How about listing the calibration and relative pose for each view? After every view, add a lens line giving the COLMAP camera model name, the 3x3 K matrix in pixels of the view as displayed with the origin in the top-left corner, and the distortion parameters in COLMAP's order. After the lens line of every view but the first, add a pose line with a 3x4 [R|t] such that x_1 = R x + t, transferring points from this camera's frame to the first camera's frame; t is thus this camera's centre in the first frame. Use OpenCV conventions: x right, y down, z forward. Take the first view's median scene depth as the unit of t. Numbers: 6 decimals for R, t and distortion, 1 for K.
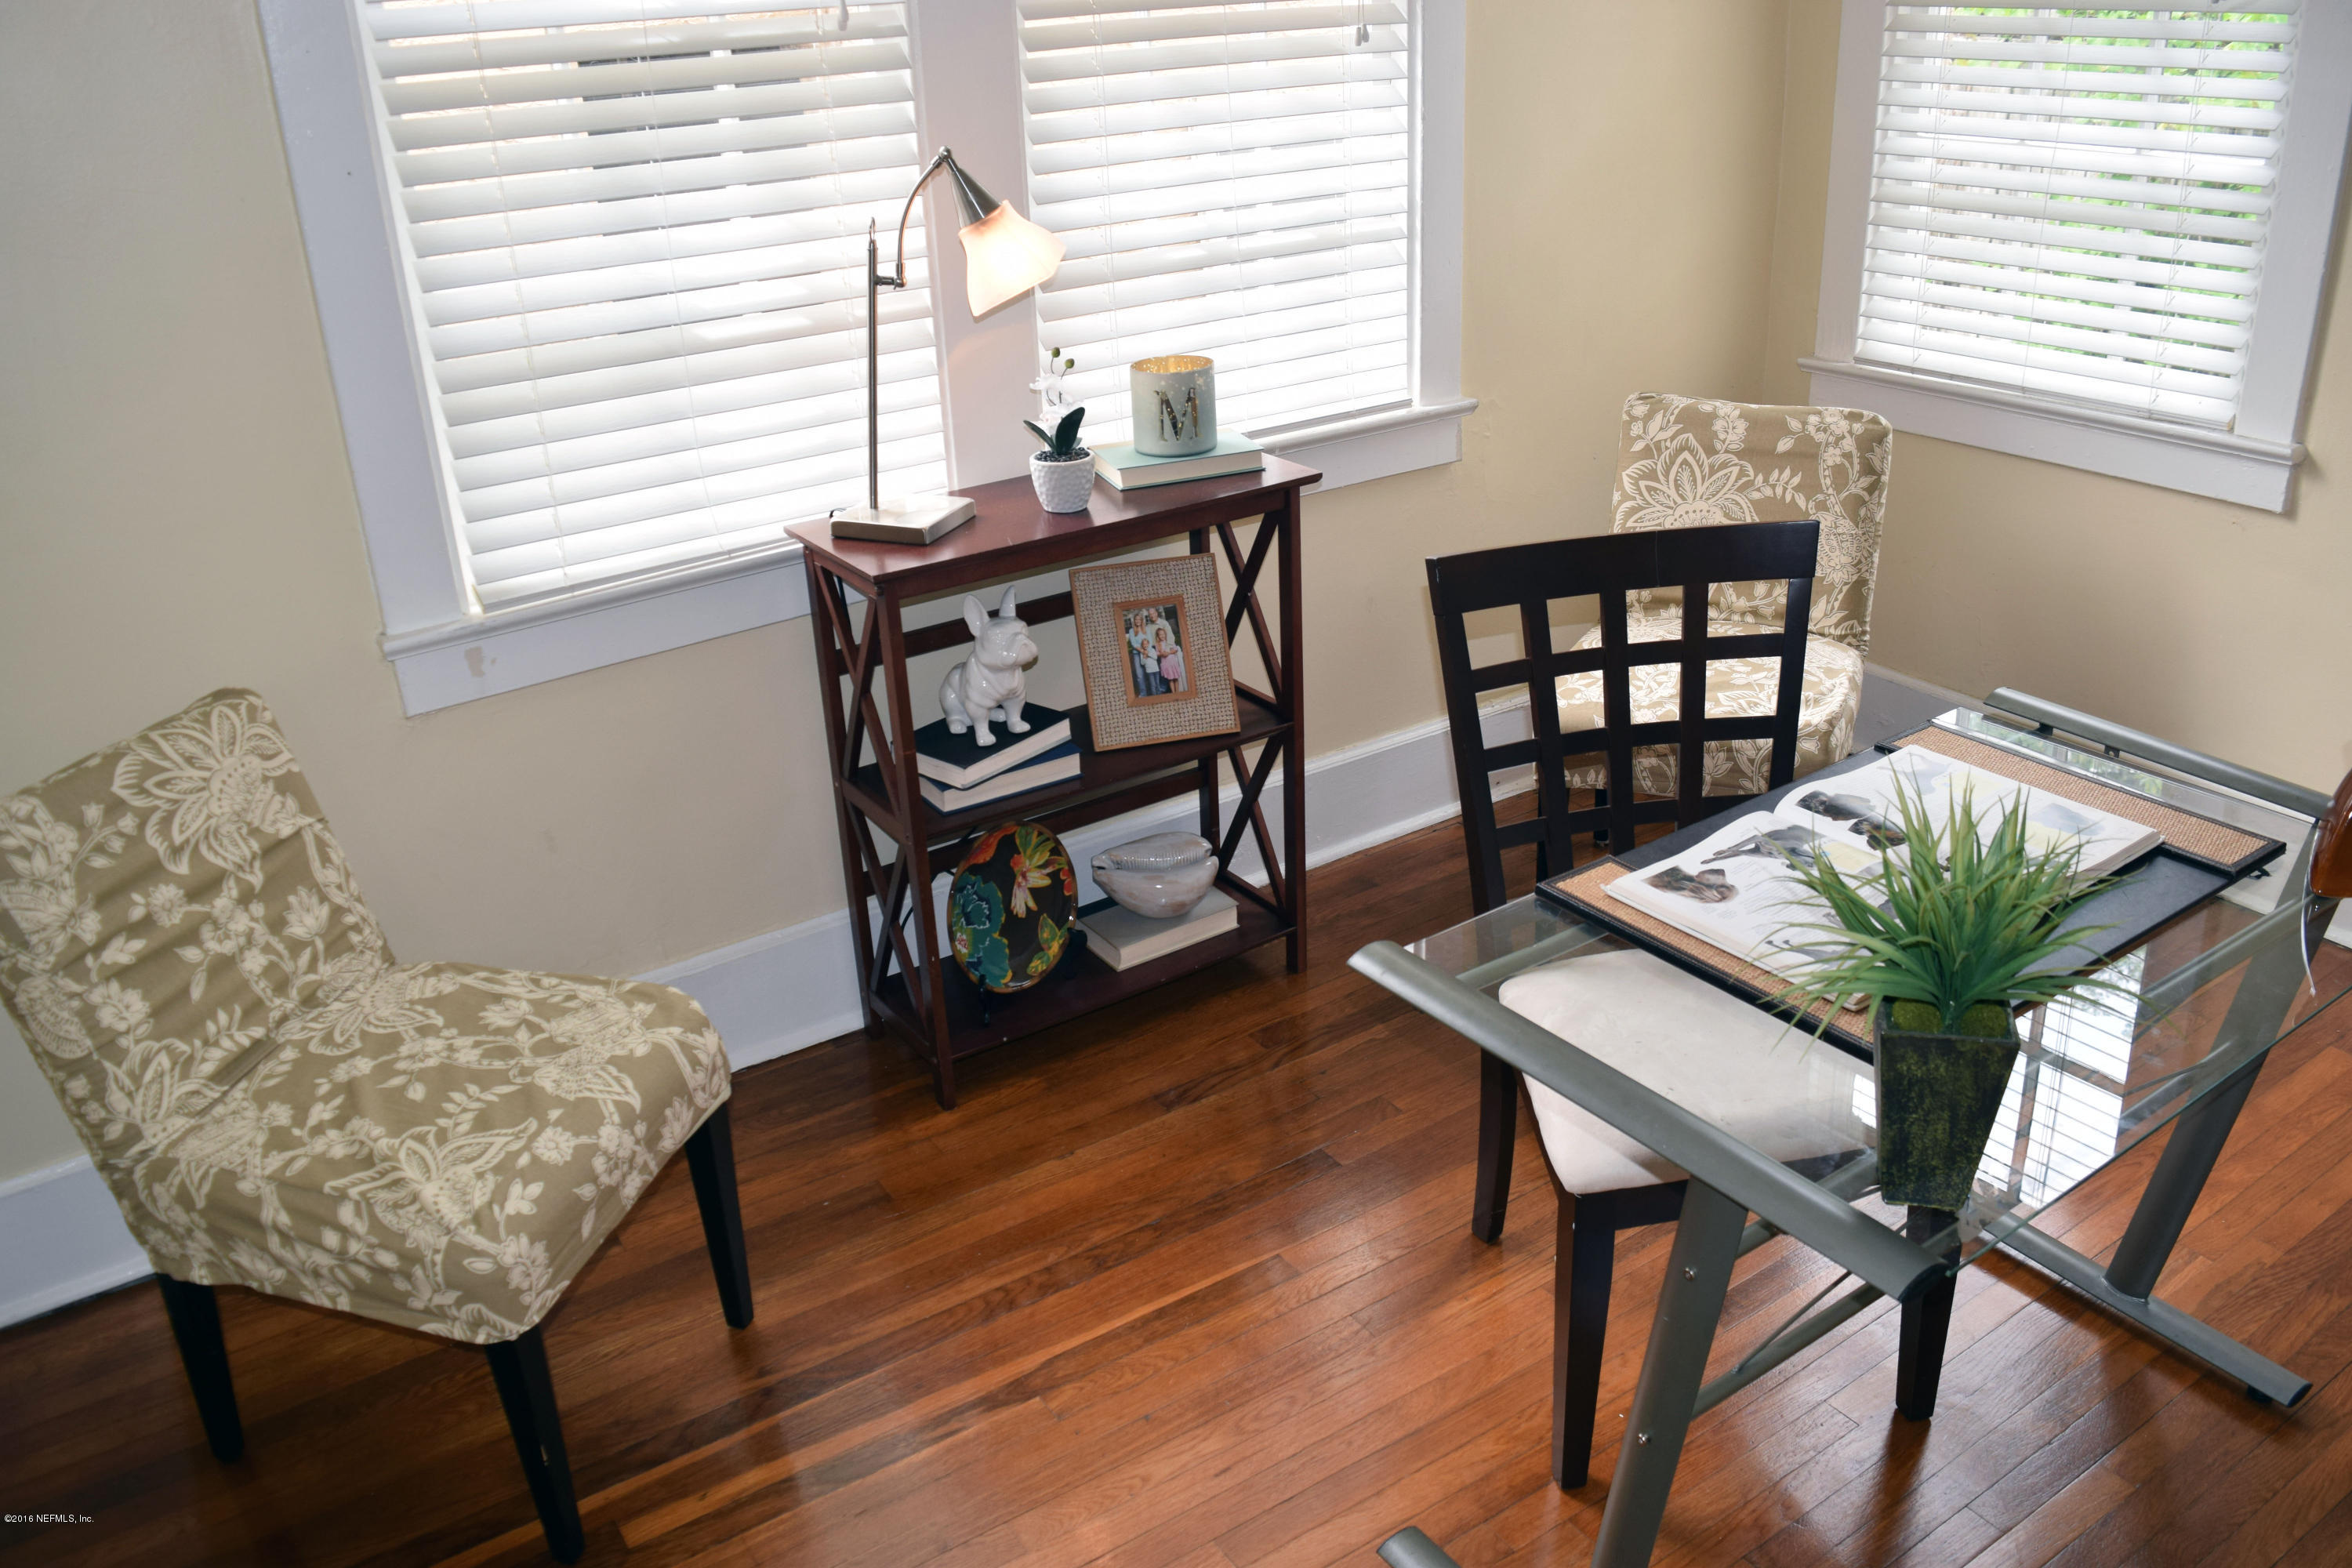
lens RADIAL K [[1827.6, 0, 1190.4], [0, 1827.6, 764.3], [0, 0, 1]] dist [-0.082451, 0.002518]
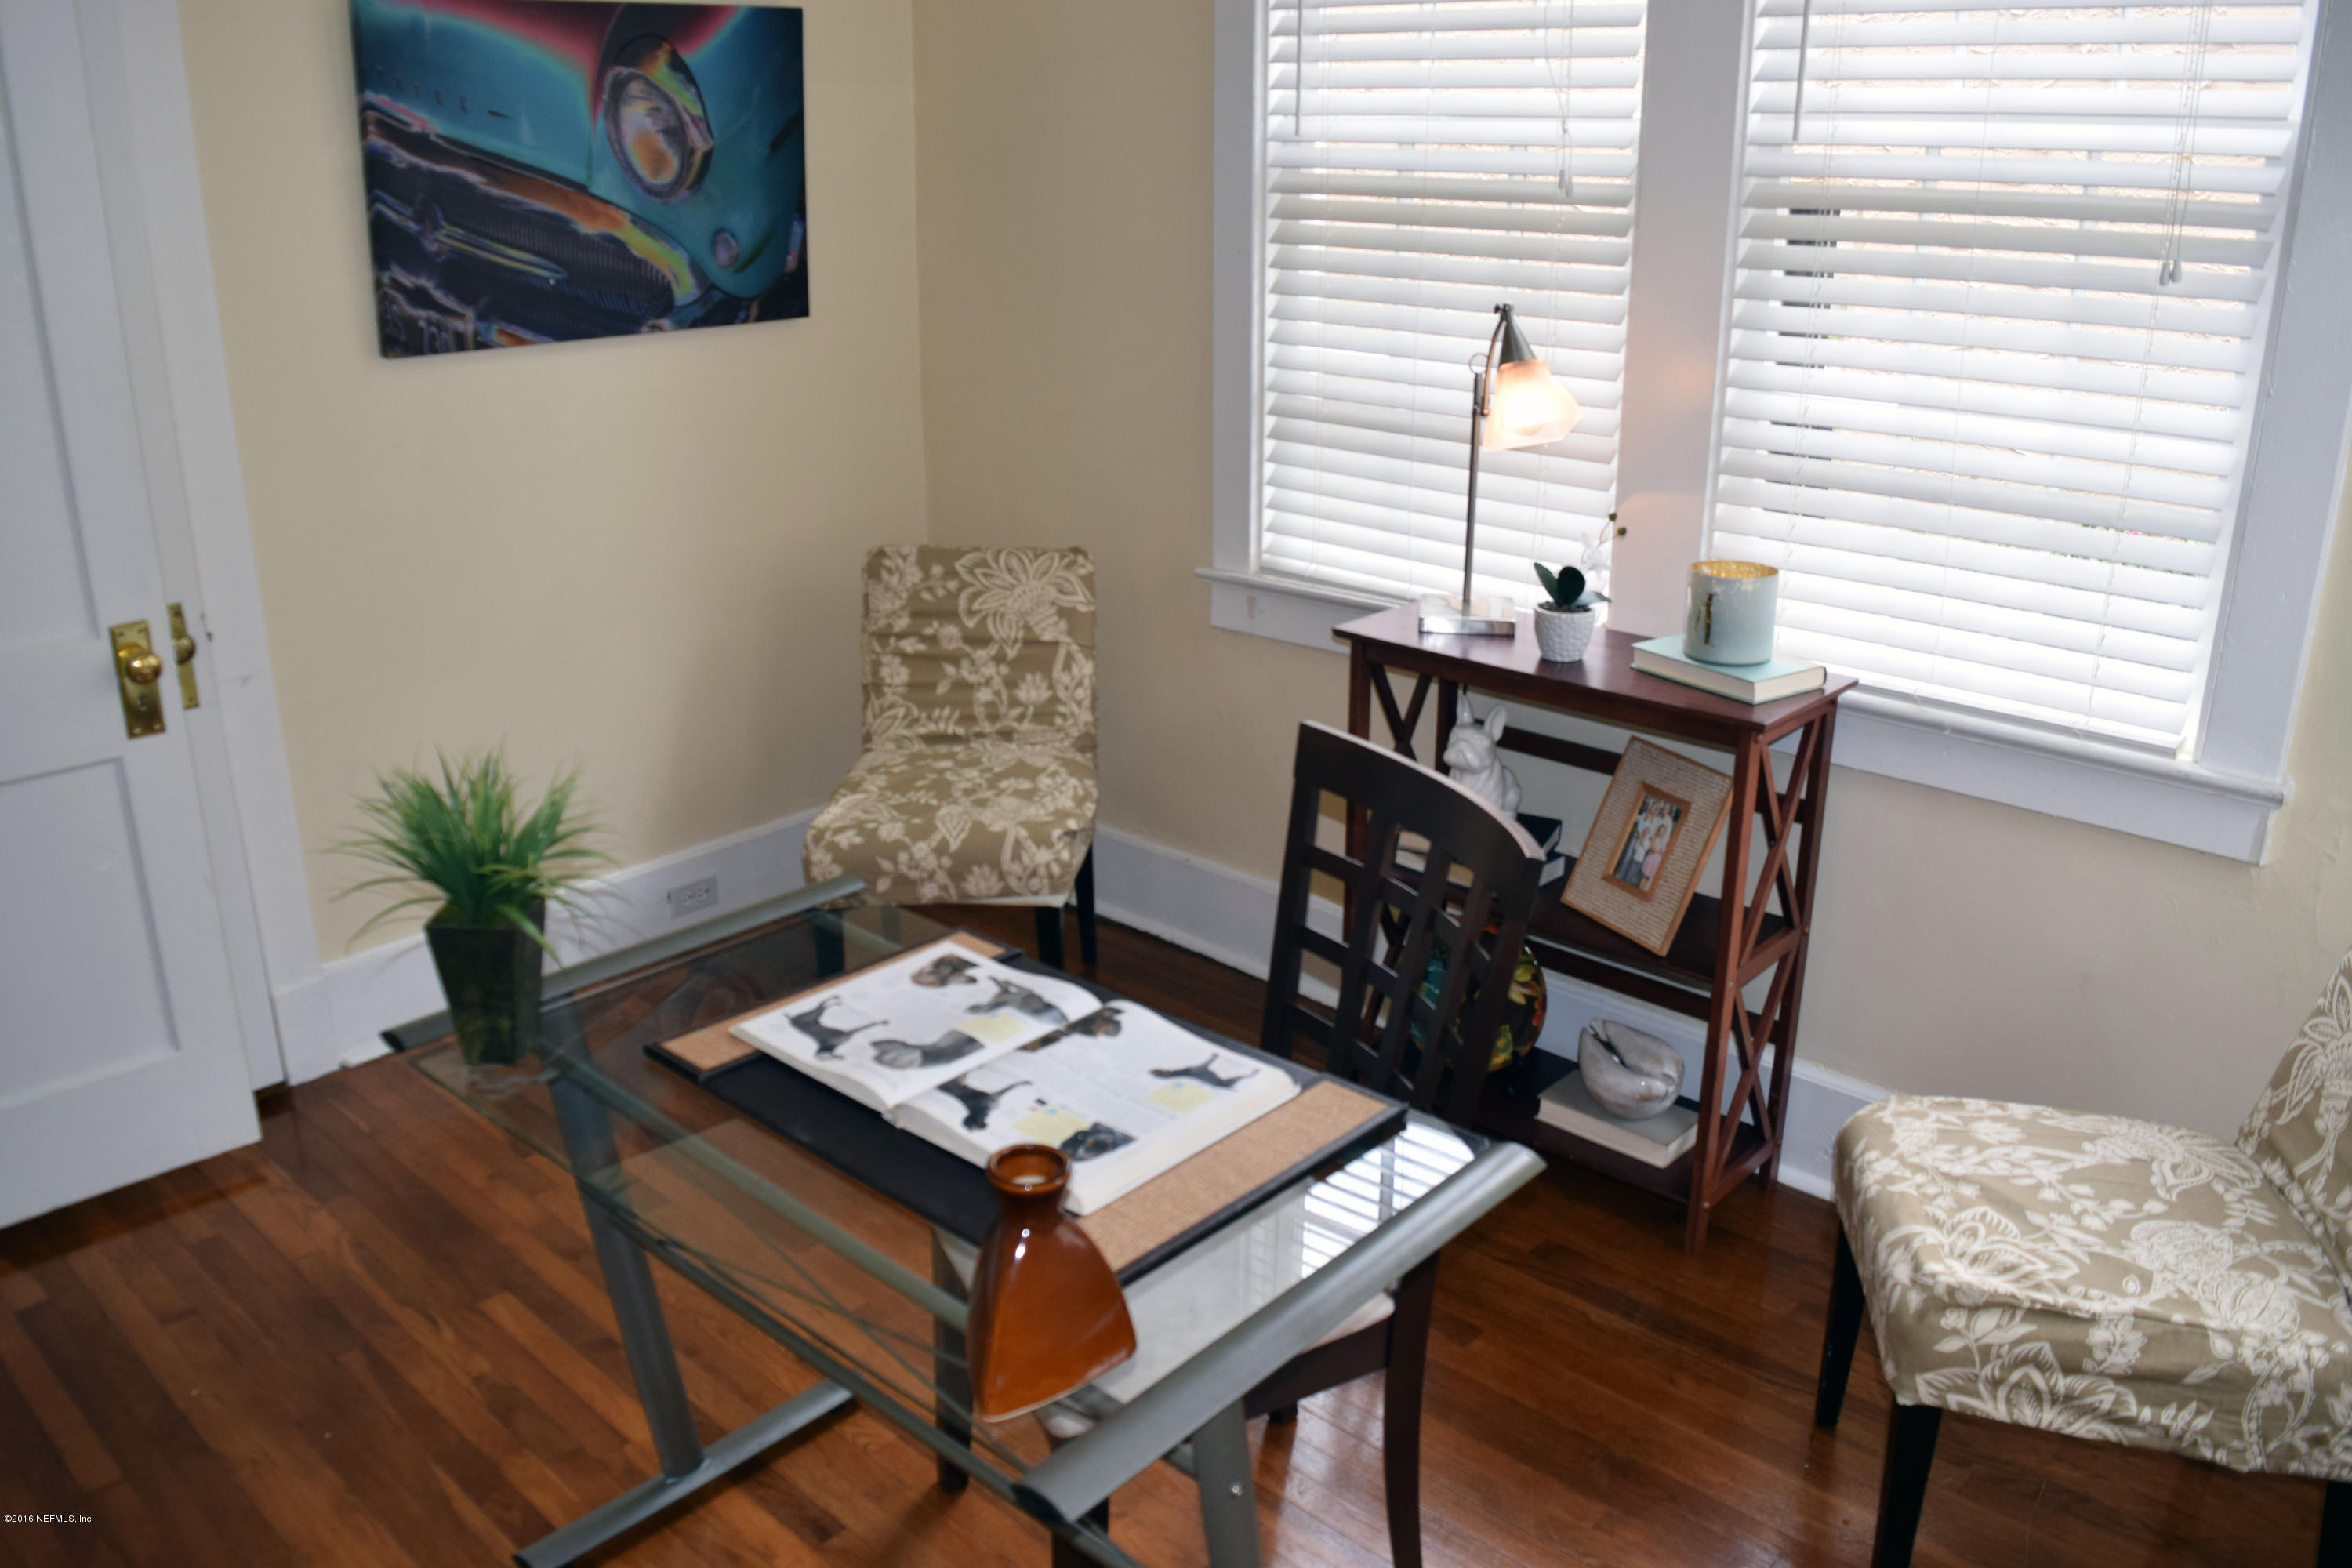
lens RADIAL K [[1888.5, 0, 1176.0], [0, 1888.5, 784.0], [0, 0, 1]] dist [-0.088005, 0.025592]
pose [[0.225732, 0.363581, -0.903800, 0.985116], [-0.405467, 0.878634, 0.252188, -0.288496], [0.885800, 0.309534, 0.345756, 0.502167]]
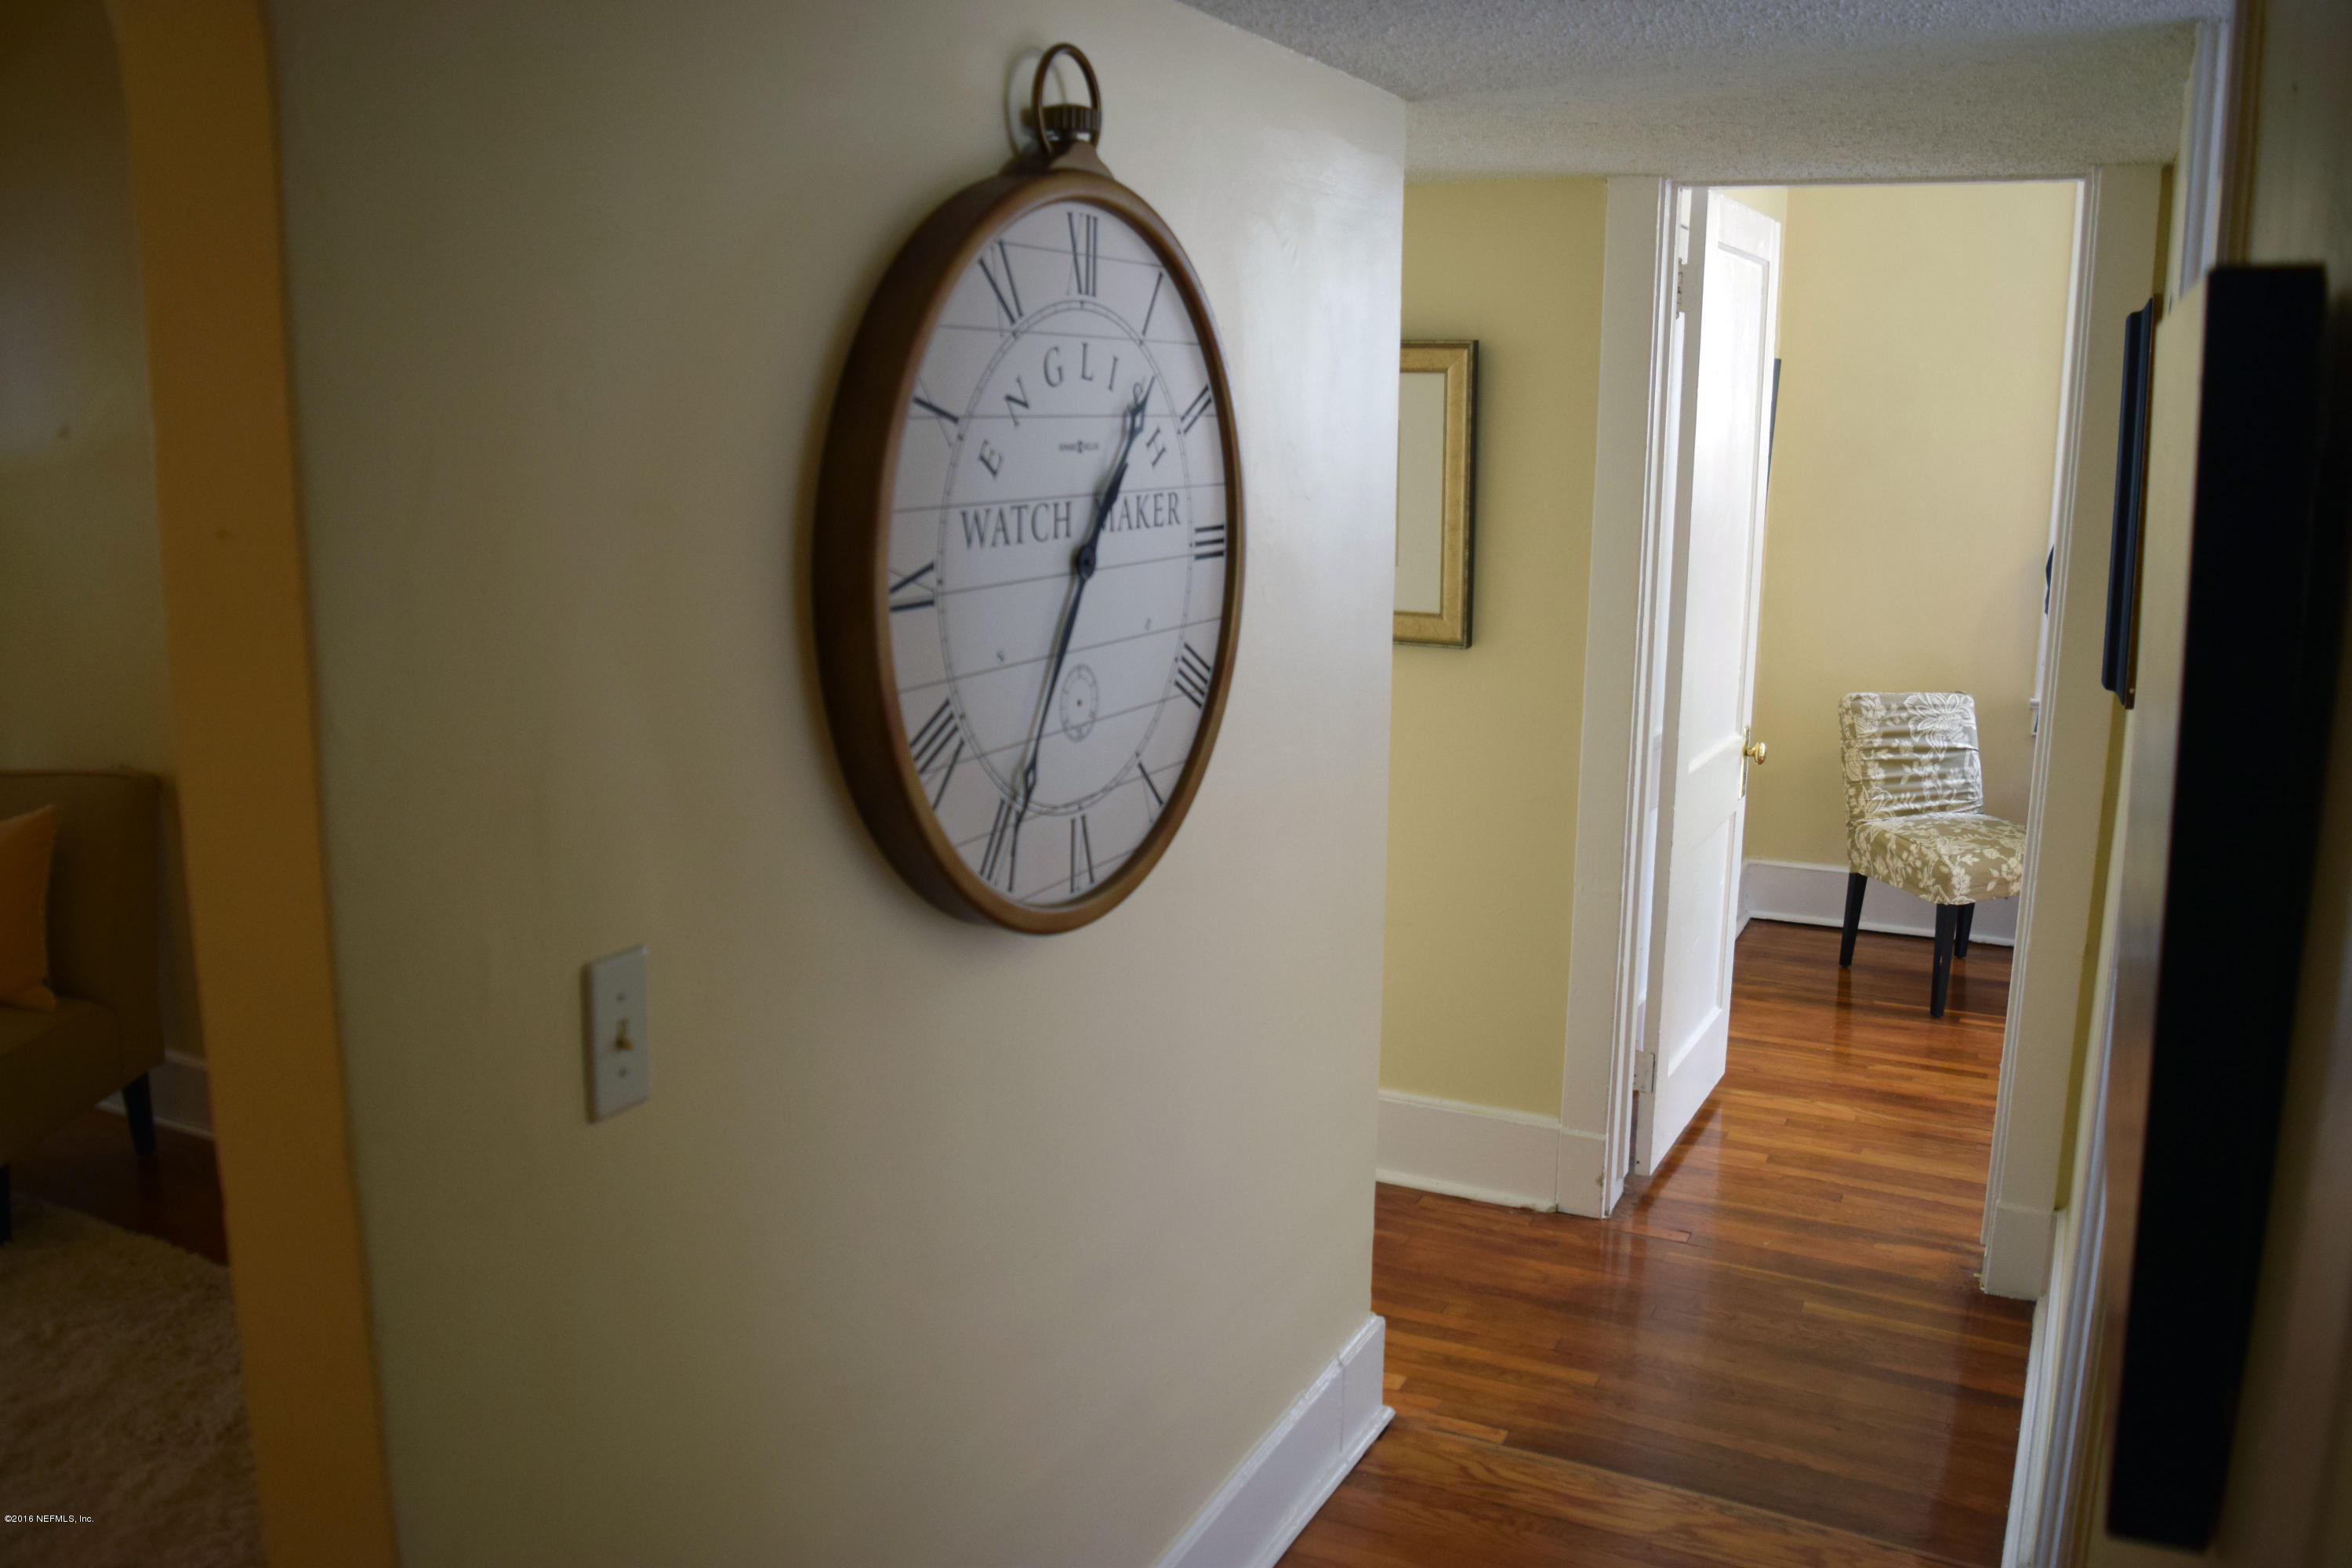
lens RADIAL K [[1890.6, 0, 1176.0], [0, 1890.6, 784.0], [0, 0, 1]] dist [-0.009771, -0.001025]
pose [[0.490203, 0.216921, -0.844183, 1.136567], [-0.381524, 0.924221, 0.015943, 0.430644], [0.783671, 0.314262, 0.535817, -1.211543]]
